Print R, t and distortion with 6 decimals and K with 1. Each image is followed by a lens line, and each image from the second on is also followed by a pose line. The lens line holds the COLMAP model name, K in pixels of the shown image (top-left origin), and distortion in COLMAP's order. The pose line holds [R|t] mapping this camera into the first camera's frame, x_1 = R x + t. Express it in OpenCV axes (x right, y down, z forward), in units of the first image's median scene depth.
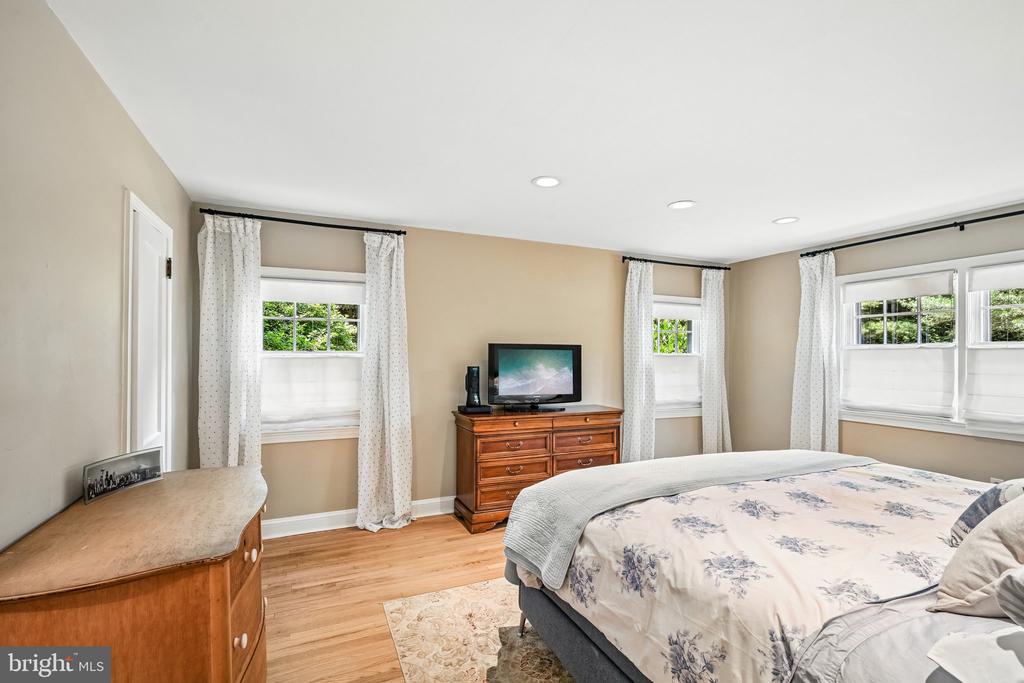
lens RADIAL K [[473.4, 0, 514.1], [0, 473.4, 349.1], [0, 0, 1]] dist [0.005136, 0.000510]
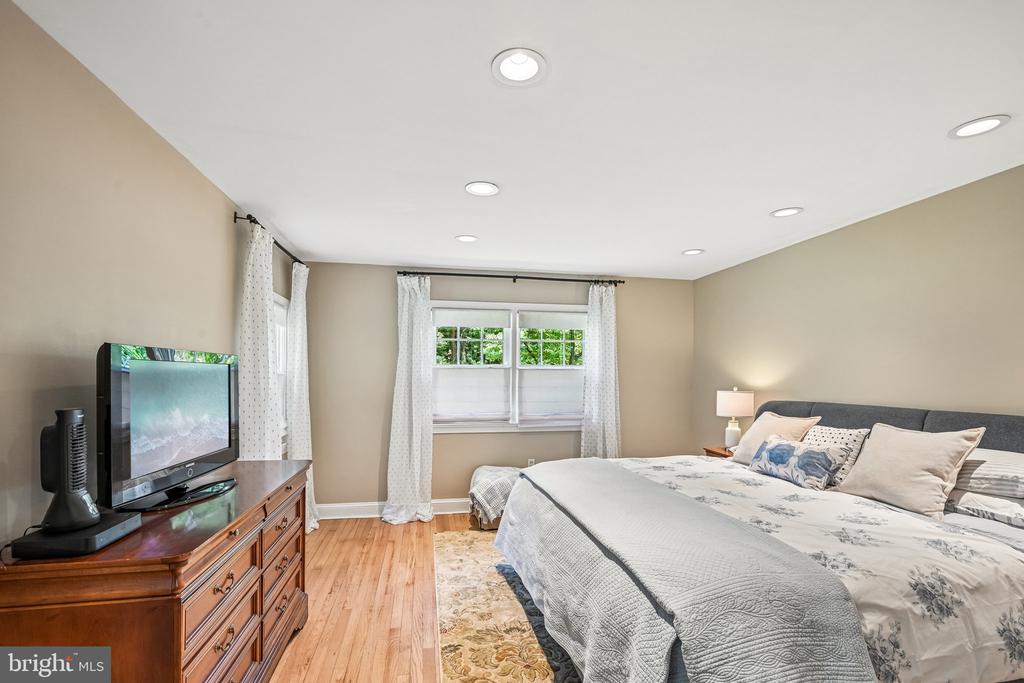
lens RADIAL K [[473.4, 0, 514.3], [0, 473.4, 371.9], [0, 0, 1]] dist [0.005136, 0.000510]
pose [[0.232471, -0.001078, 0.972603, -0.821805], [-0.012465, 0.999914, 0.004087, 0.004366], [-0.972523, -0.013074, 0.232437, 1.476830]]
